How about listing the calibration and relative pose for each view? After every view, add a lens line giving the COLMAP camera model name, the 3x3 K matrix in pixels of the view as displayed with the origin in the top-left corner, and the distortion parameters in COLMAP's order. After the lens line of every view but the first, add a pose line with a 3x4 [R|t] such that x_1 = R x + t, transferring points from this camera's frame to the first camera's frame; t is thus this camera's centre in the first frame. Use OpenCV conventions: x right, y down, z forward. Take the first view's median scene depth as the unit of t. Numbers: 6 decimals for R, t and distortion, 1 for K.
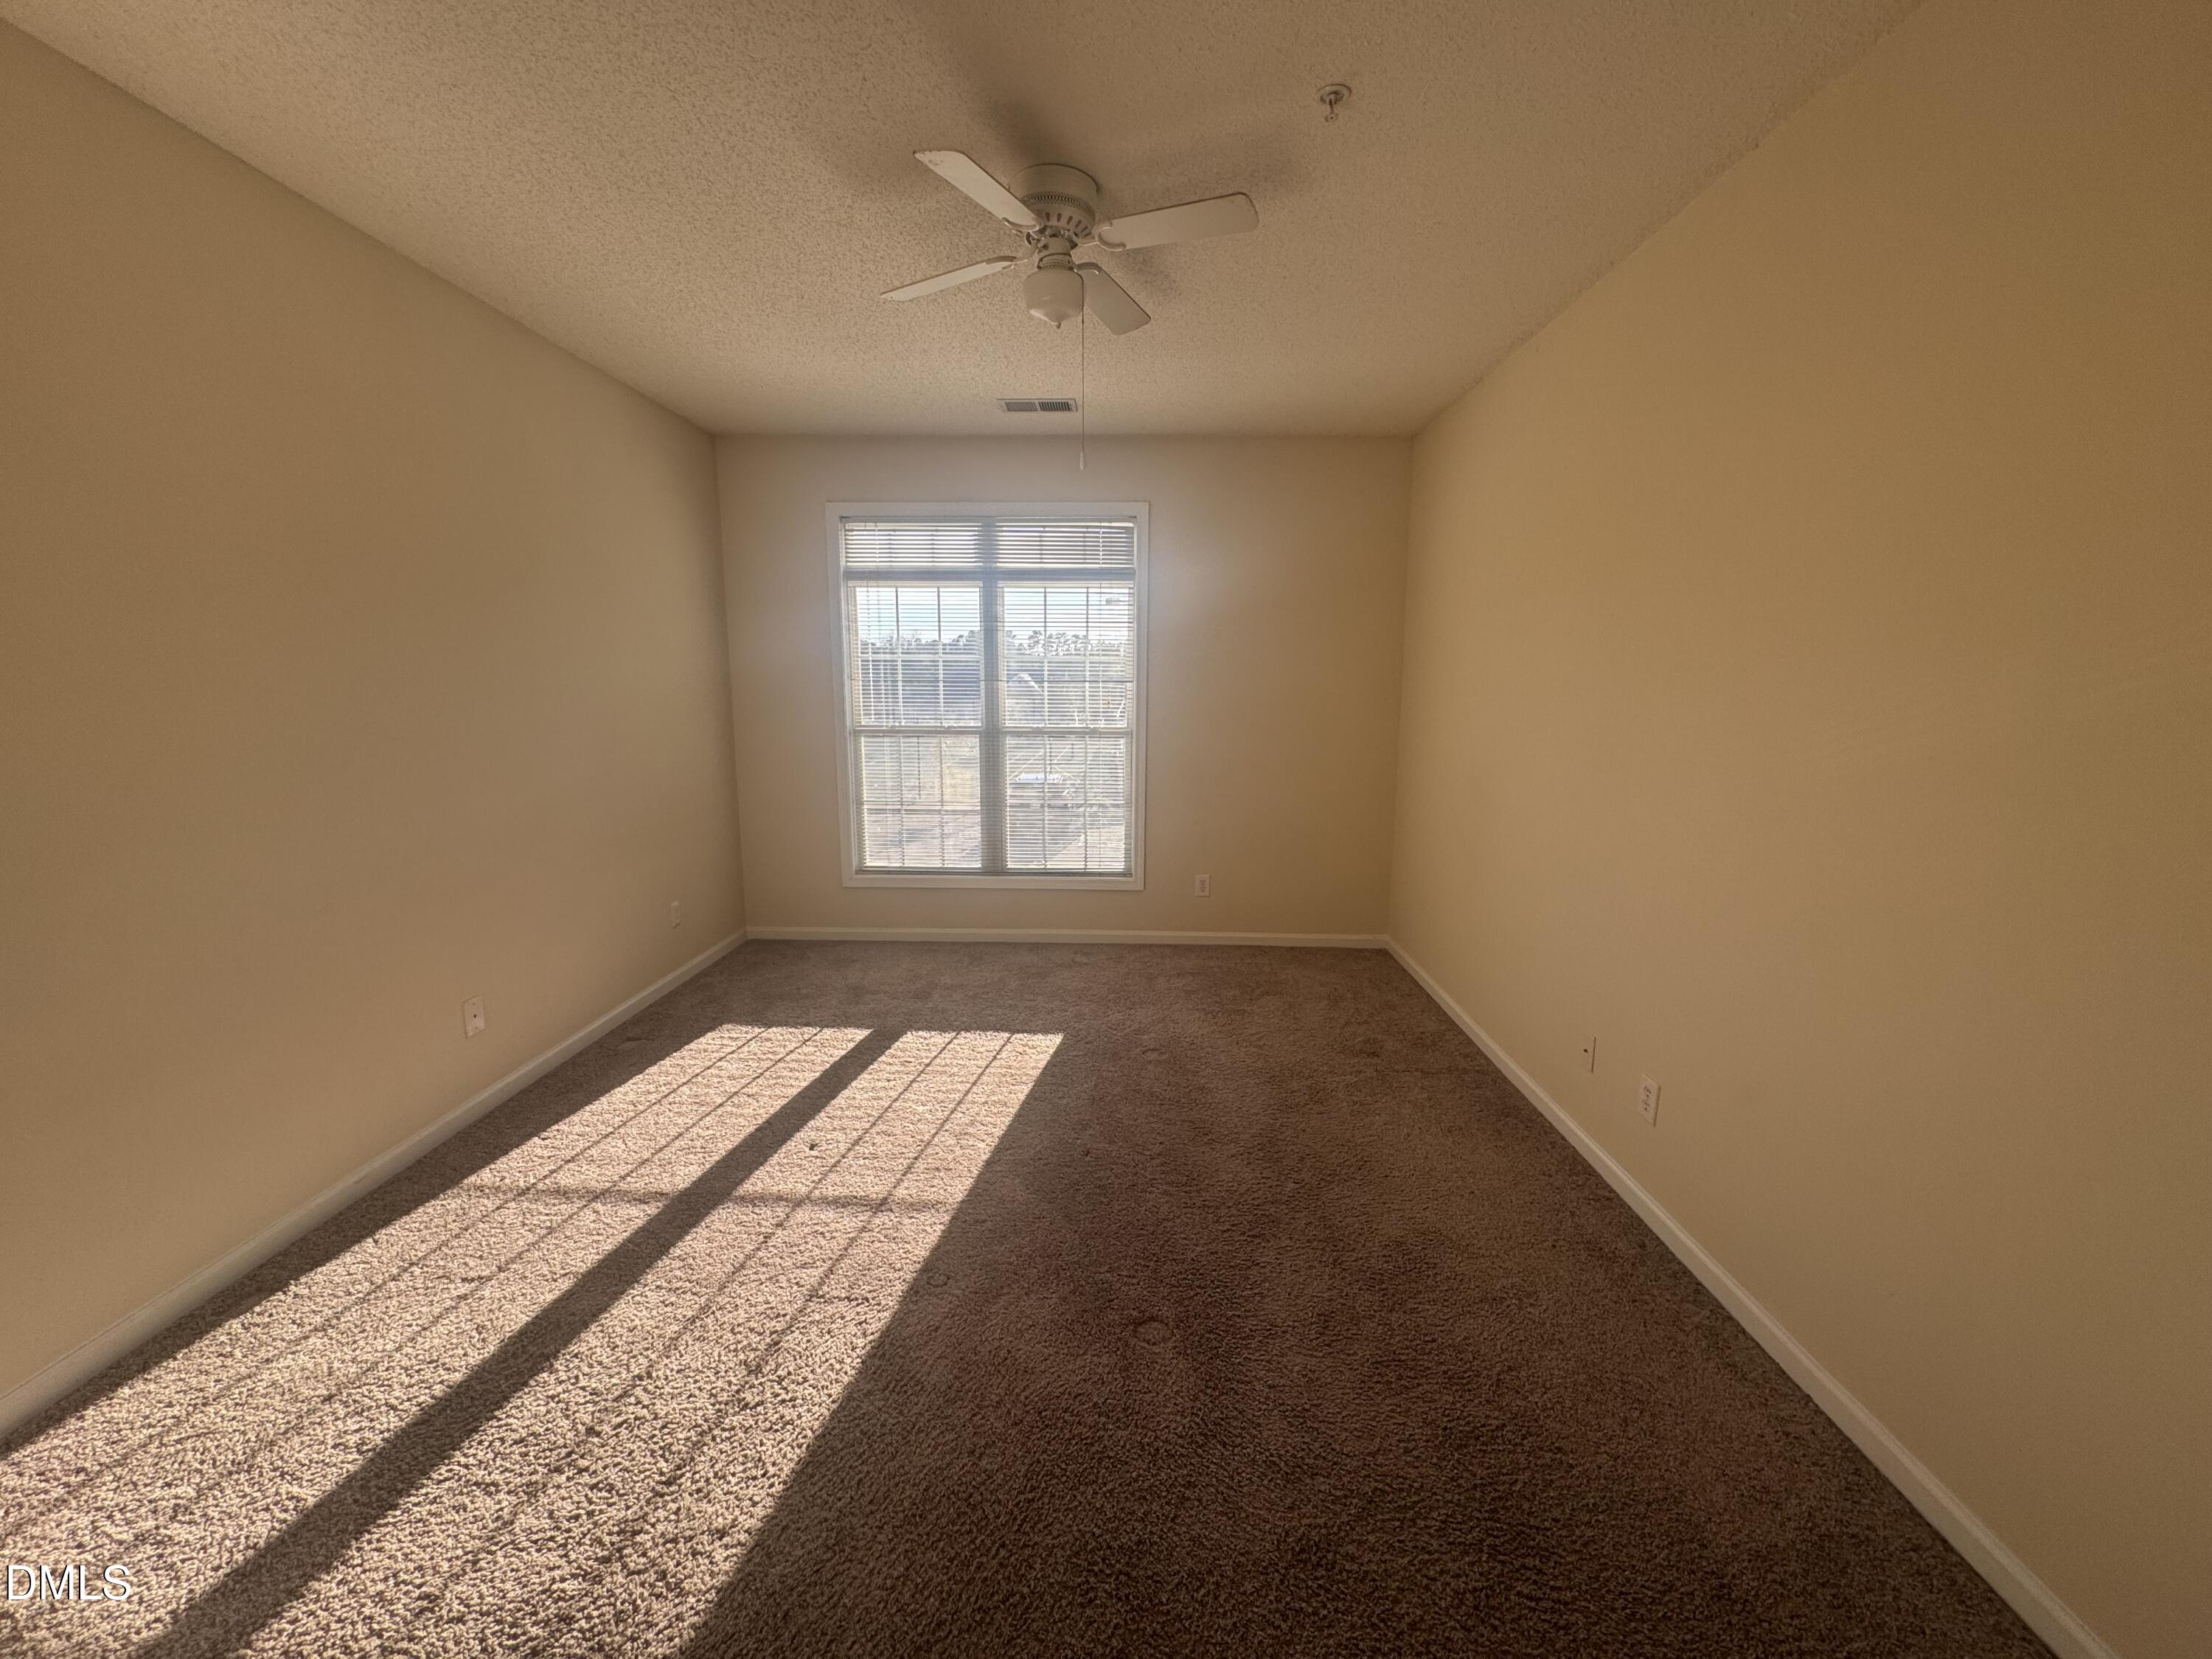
lens RADIAL K [[881.3, 0, 1106.0], [0, 881.3, 829.5], [0, 0, 1]] dist [0.000486, 0.000340]
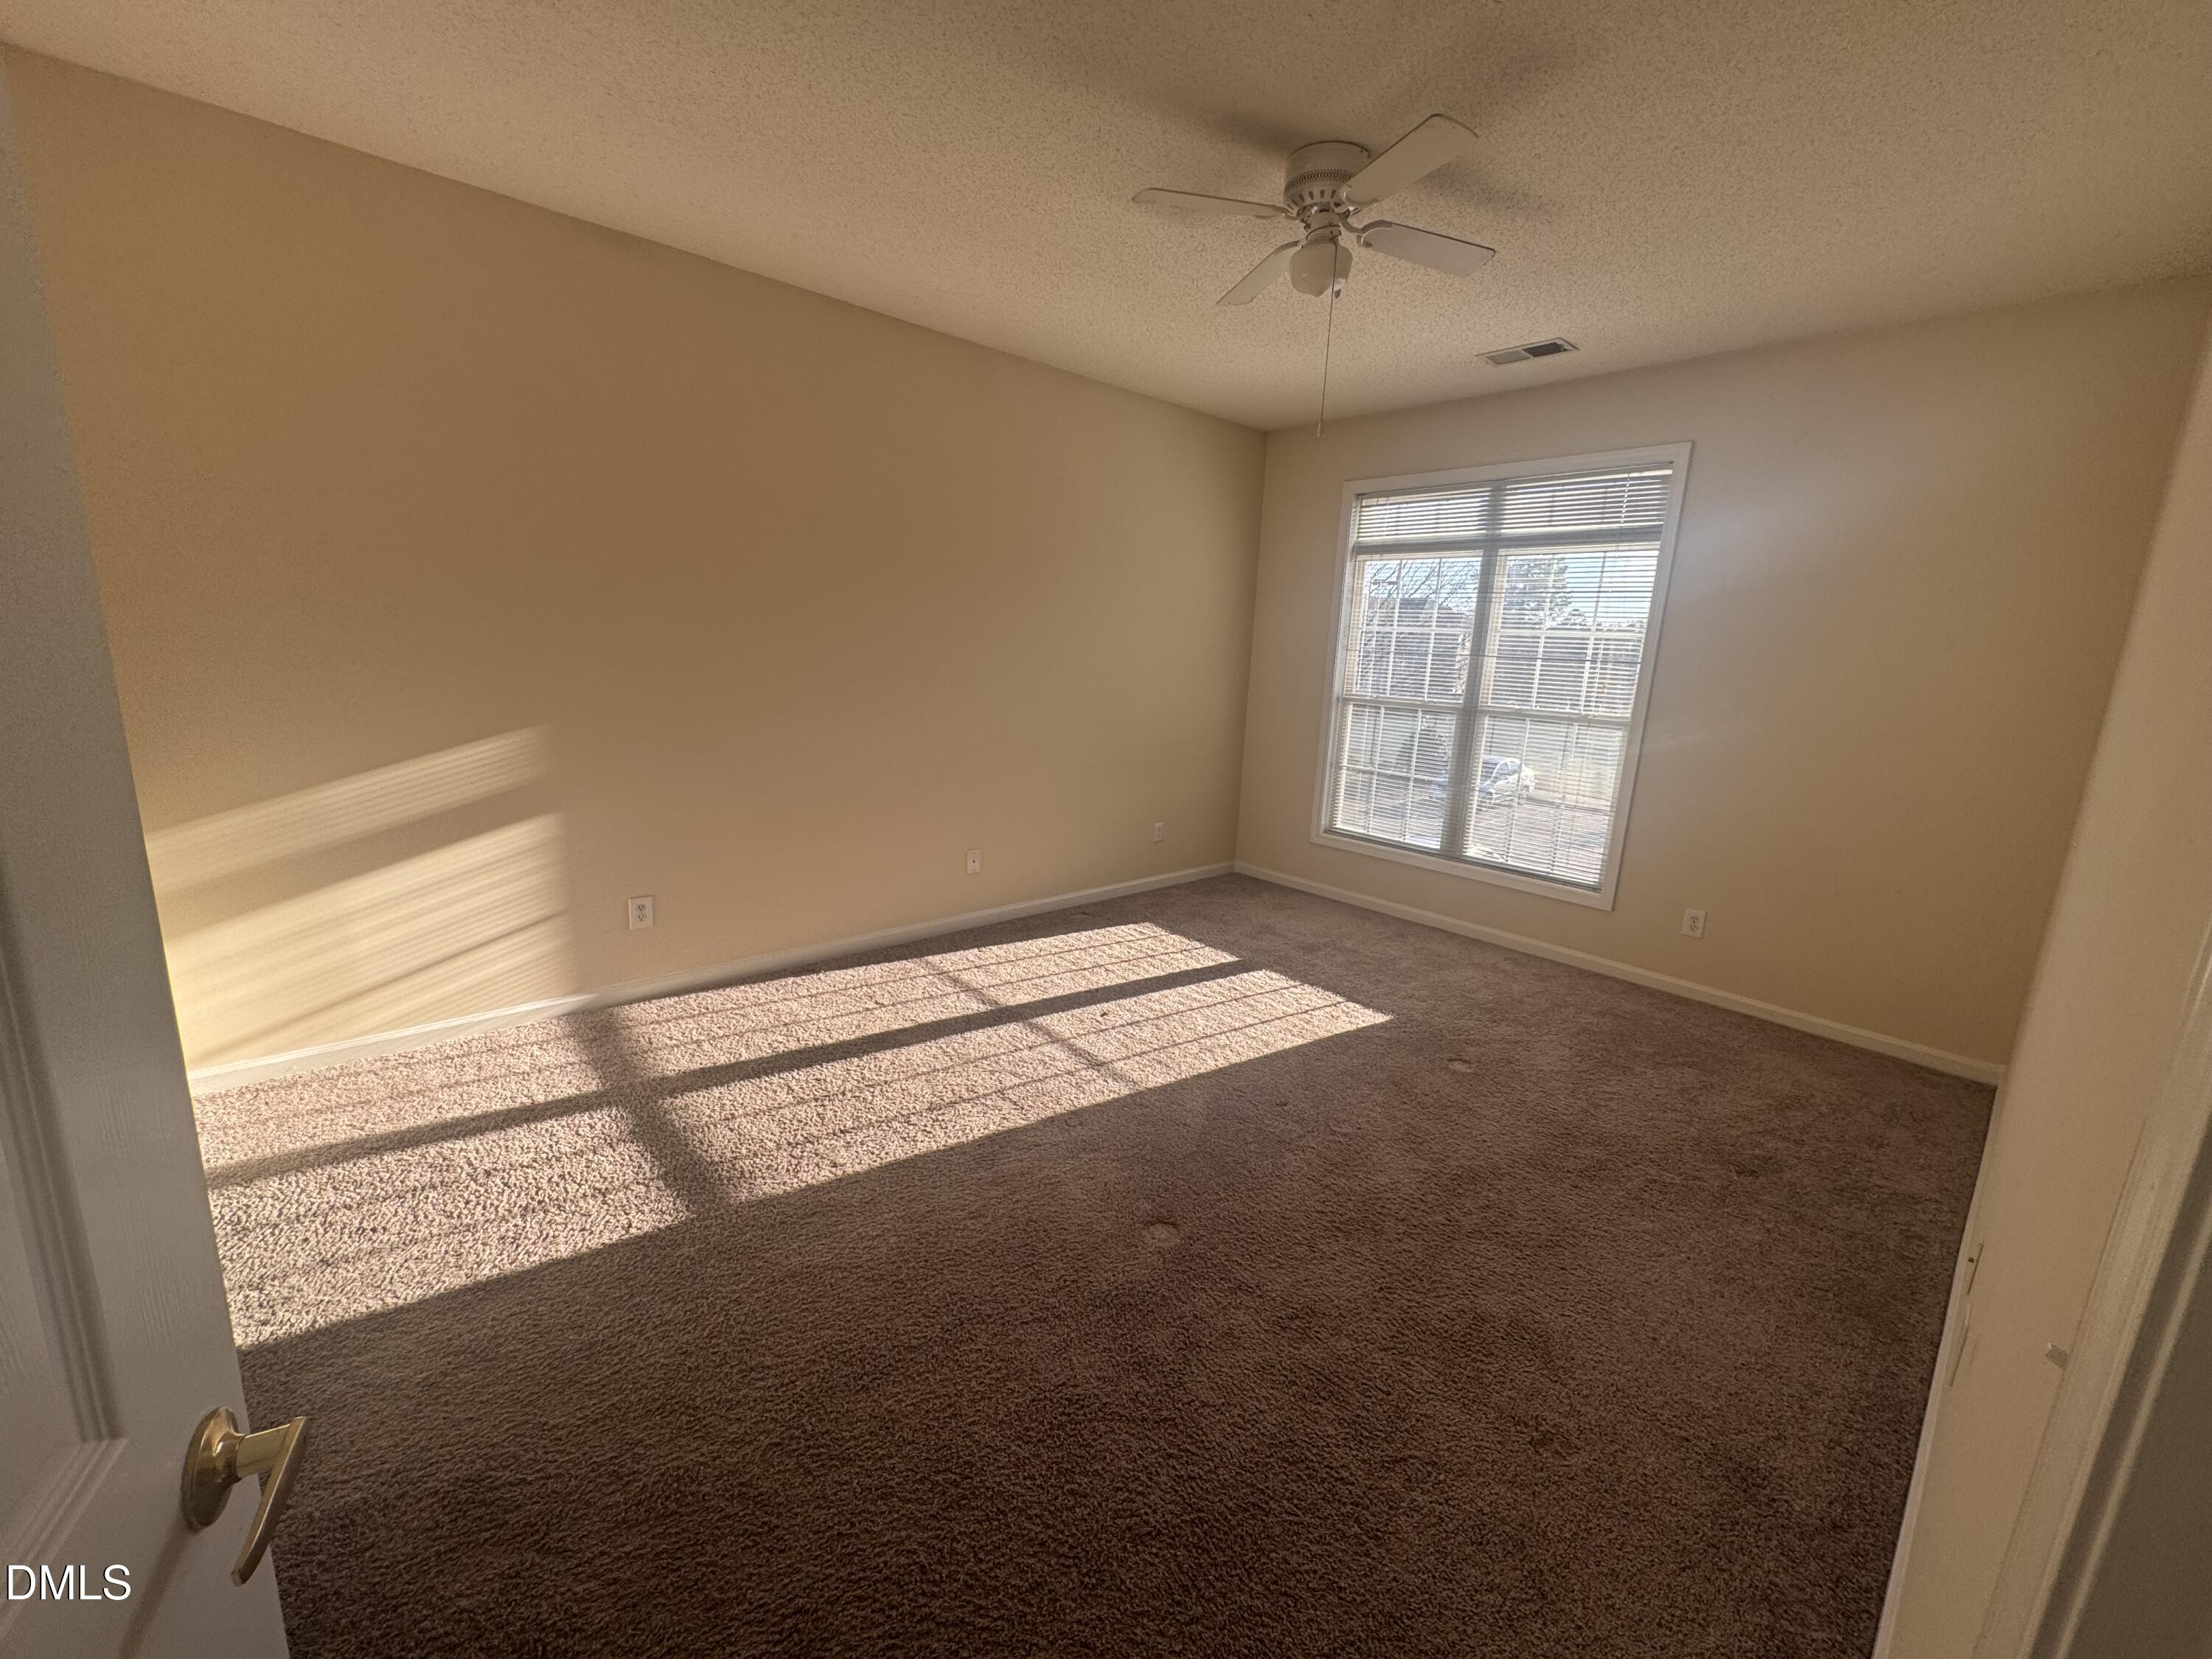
lens RADIAL K [[881.3, 0, 1106.0], [0, 881.3, 829.5], [0, 0, 1]] dist [0.000486, 0.000340]
pose [[0.694119, 0.174966, -0.698273, 0.388271], [-0.159884, 0.983255, 0.087441, -0.006210], [0.701880, 0.050948, 0.710471, 0.078345]]
